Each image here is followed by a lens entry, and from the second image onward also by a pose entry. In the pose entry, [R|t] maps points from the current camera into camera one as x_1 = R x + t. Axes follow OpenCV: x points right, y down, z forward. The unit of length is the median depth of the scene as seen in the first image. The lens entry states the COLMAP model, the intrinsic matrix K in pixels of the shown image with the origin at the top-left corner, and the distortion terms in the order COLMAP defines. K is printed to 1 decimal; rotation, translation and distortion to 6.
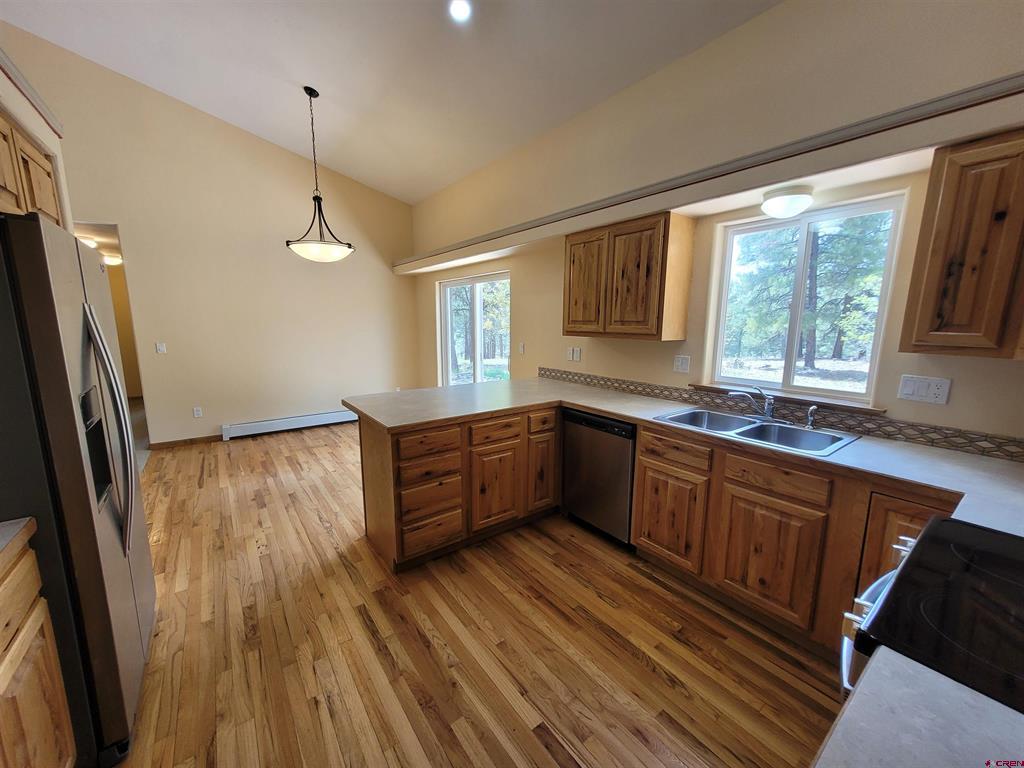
lens RADIAL K [[402.1, 0, 516.1], [0, 402.1, 384.3], [0, 0, 1]] dist [-0.000224, 0.000674]
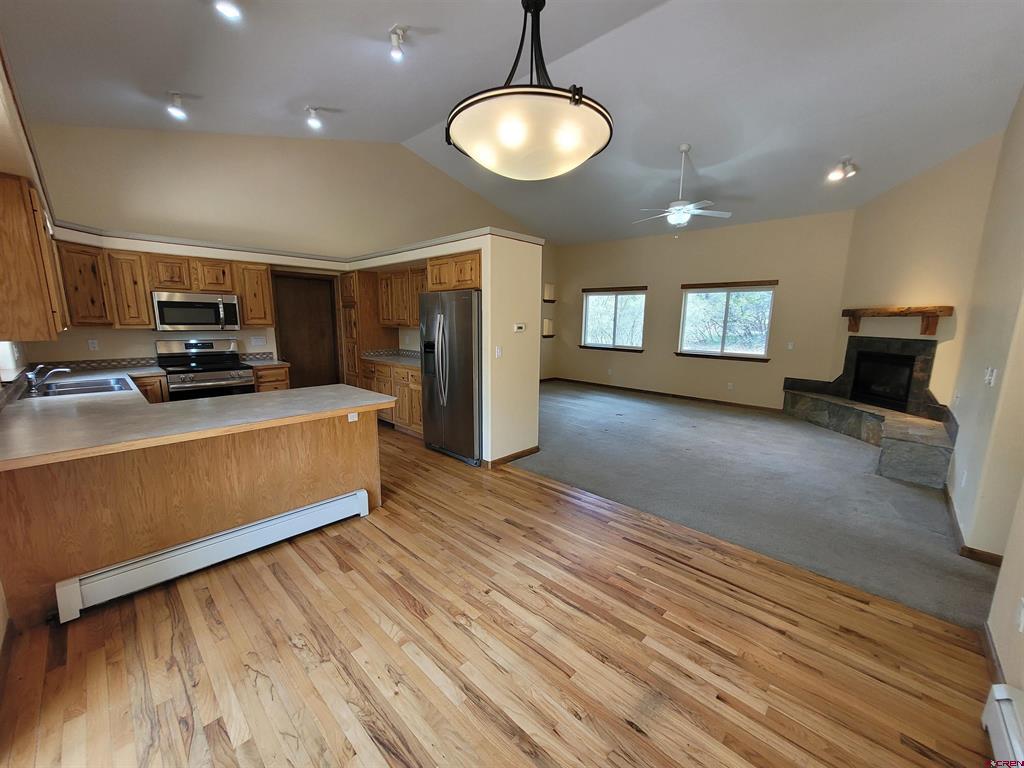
lens RADIAL K [[402.1, 0, 511.0], [0, 402.1, 391.2], [0, 0, 1]] dist [-0.000224, 0.000674]
pose [[-0.986763, 0.017035, -0.161274, -0.597188], [-0.038309, 0.941837, 0.333879, -0.360073], [0.157582, 0.335638, -0.928717, 2.153544]]
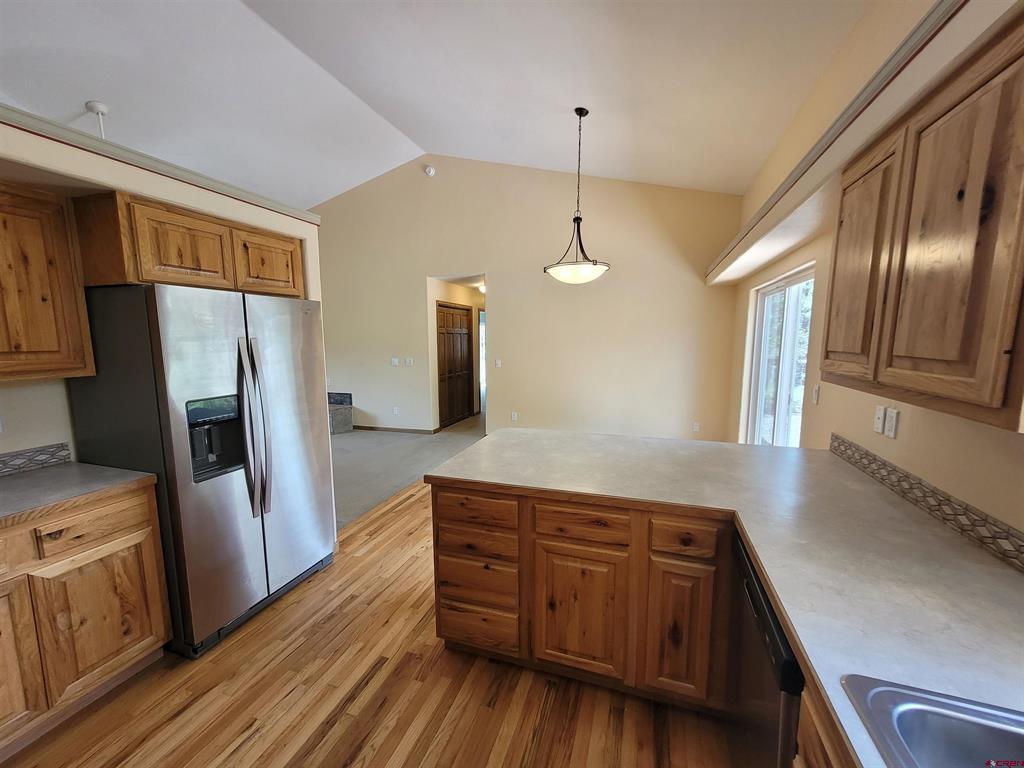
lens RADIAL K [[402.1, 0, 516.8], [0, 402.1, 388.7], [0, 0, 1]] dist [-0.000224, 0.000674]
pose [[0.576987, 0.098472, -0.810795, 0.372841], [-0.129060, 0.991226, 0.028542, -0.097608], [0.806492, 0.088173, 0.584634, 0.521331]]
